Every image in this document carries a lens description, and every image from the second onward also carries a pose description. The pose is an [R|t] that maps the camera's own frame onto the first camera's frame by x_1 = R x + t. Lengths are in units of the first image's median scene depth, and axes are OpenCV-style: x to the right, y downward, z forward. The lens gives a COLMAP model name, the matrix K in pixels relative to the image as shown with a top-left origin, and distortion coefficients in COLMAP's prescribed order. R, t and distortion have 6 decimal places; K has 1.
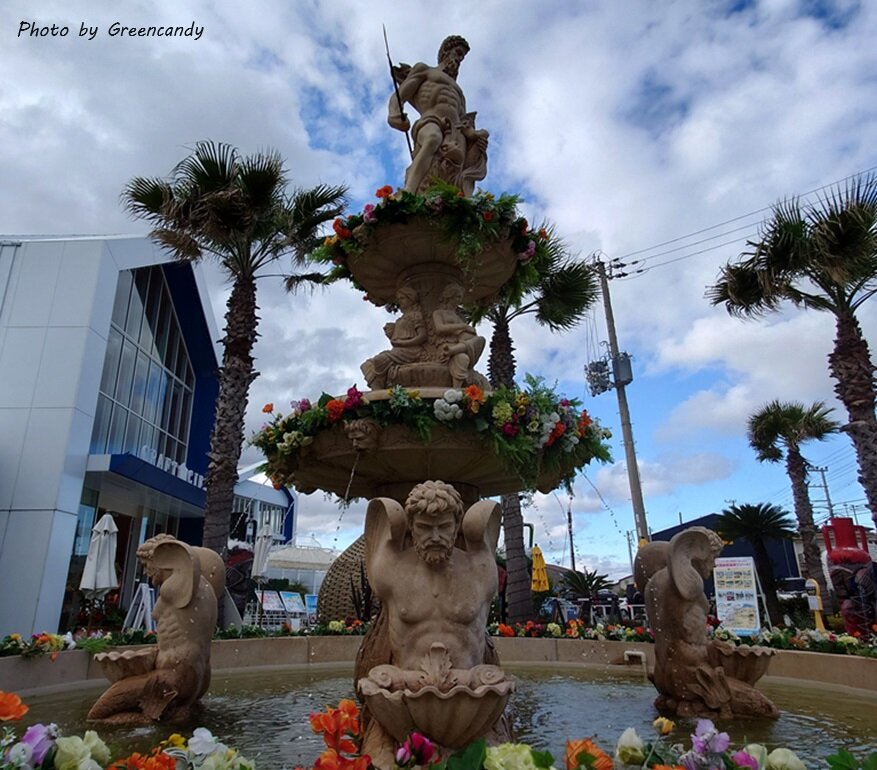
lens RADIAL K [[648.9, 0, 437.8], [0, 648.9, 357.0], [0, 0, 1]] dist [0.005377, 0.001826]
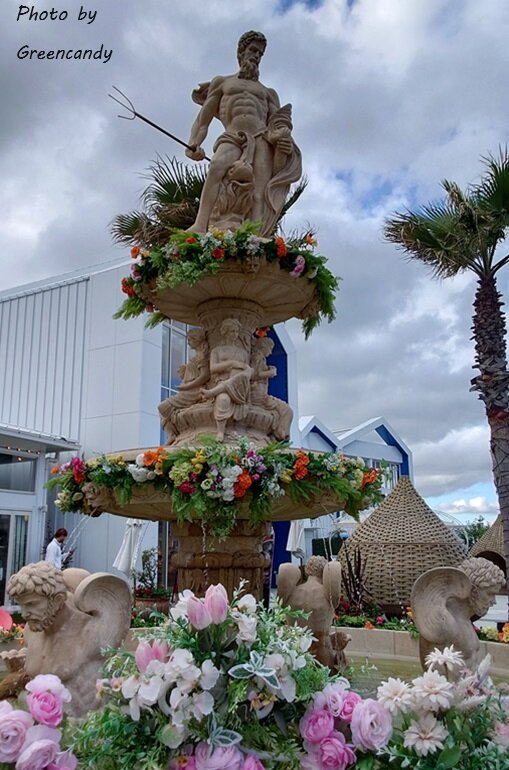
lens RADIAL K [[674.1, 0, 254.5], [0, 674.1, 385.0], [0, 0, 1]] dist [0.001357, 0.002100]
pose [[0.870108, -0.116094, -0.478994, 0.470946], [0.177354, 0.980511, 0.084521, -0.079536], [0.459846, -0.158494, 0.873740, 0.072934]]
